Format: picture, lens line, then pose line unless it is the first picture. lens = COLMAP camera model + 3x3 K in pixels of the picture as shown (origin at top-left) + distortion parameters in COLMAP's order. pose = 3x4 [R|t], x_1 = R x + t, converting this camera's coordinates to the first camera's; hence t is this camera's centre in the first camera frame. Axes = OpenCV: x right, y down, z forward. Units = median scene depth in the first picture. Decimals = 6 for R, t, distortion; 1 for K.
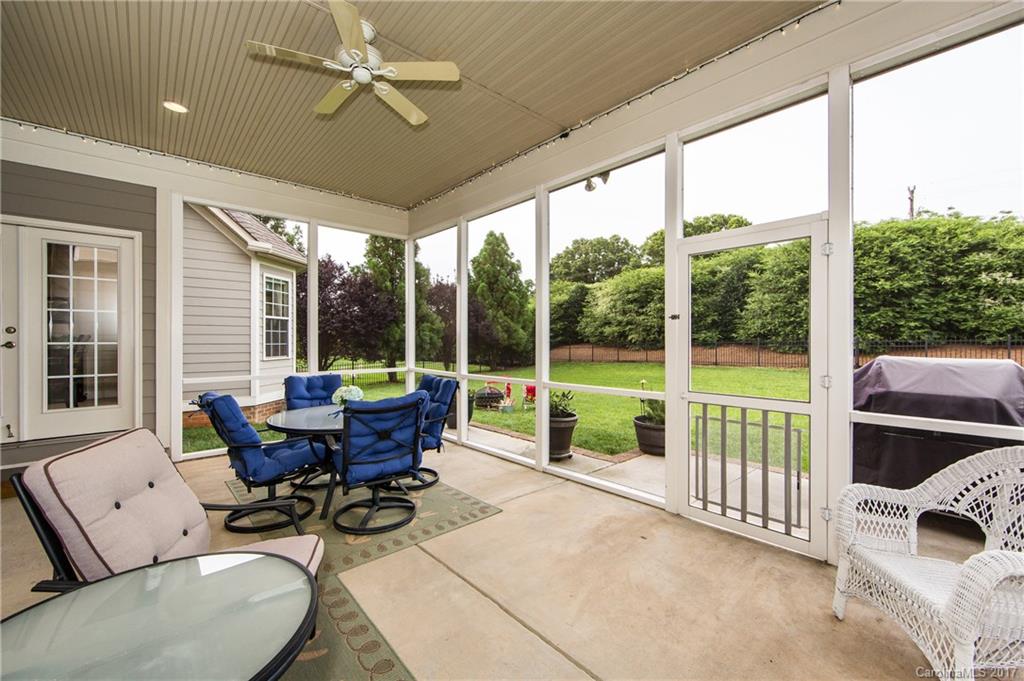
lens RADIAL K [[414.3, 0, 508.0], [0, 414.3, 339.4], [0, 0, 1]] dist [-0.000430, -0.000557]
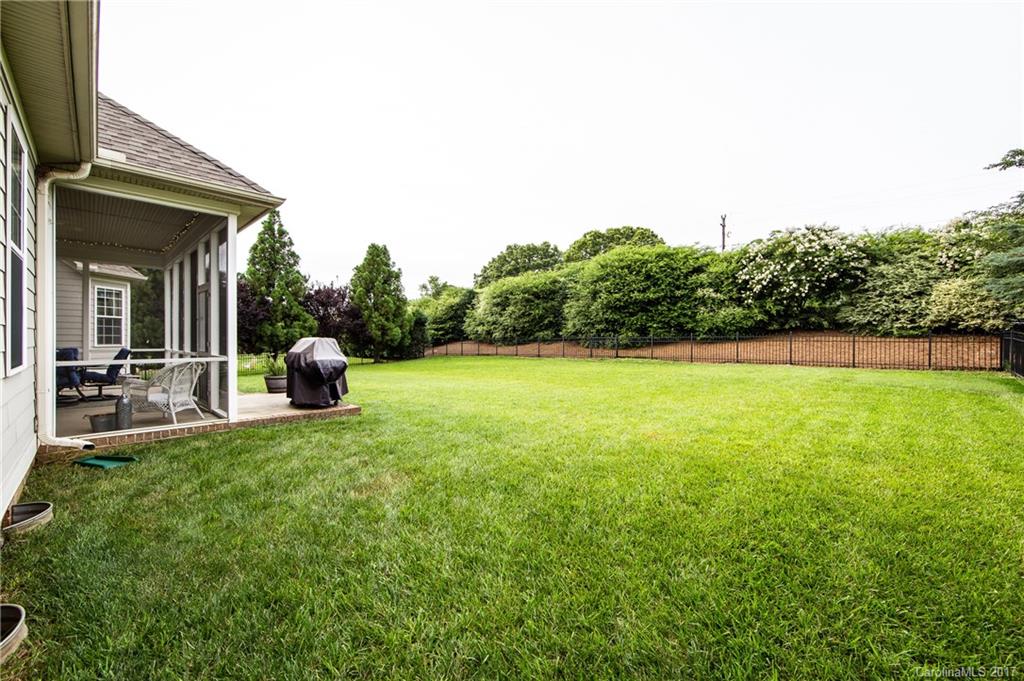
lens RADIAL K [[414.3, 0, 518.1], [0, 414.3, 339.2], [0, 0, 1]] dist [-0.000430, -0.000557]
pose [[0.996802, 0.005103, 0.079752, 0.280108], [-0.005155, 0.999987, 0.000440, 0.006469], [-0.079748, -0.000850, 0.996815, -0.203647]]
